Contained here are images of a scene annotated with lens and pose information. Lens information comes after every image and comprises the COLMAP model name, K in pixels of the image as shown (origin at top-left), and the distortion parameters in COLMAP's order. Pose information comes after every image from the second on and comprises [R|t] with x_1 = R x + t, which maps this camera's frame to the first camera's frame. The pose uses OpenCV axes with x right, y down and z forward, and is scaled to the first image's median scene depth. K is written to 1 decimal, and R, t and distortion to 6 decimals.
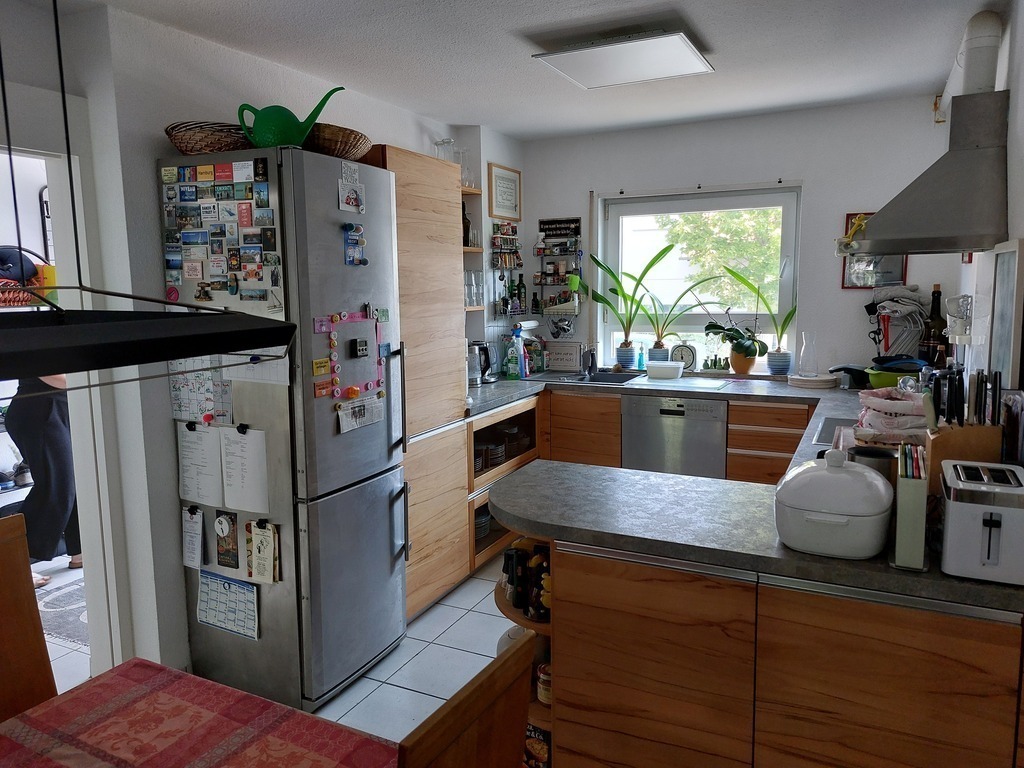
lens RADIAL K [[745.6, 0, 507.1], [0, 745.6, 381.6], [0, 0, 1]] dist [0.049988, 0.001205]
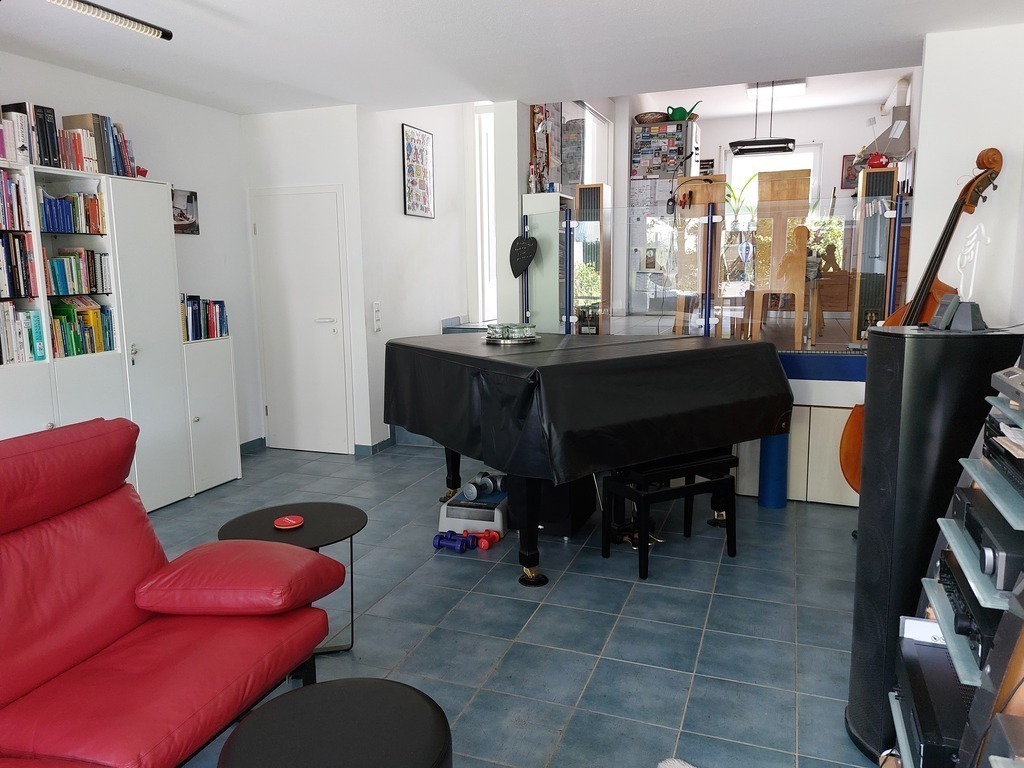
lens RADIAL K [[745.6, 0, 515.7], [0, 745.6, 383.2], [0, 0, 1]] dist [0.049988, 0.001205]
pose [[0.995296, -0.012874, 0.096025, -1.226005], [0.010802, 0.999698, 0.022067, 0.647787], [-0.096281, -0.020926, 0.995134, -1.902684]]
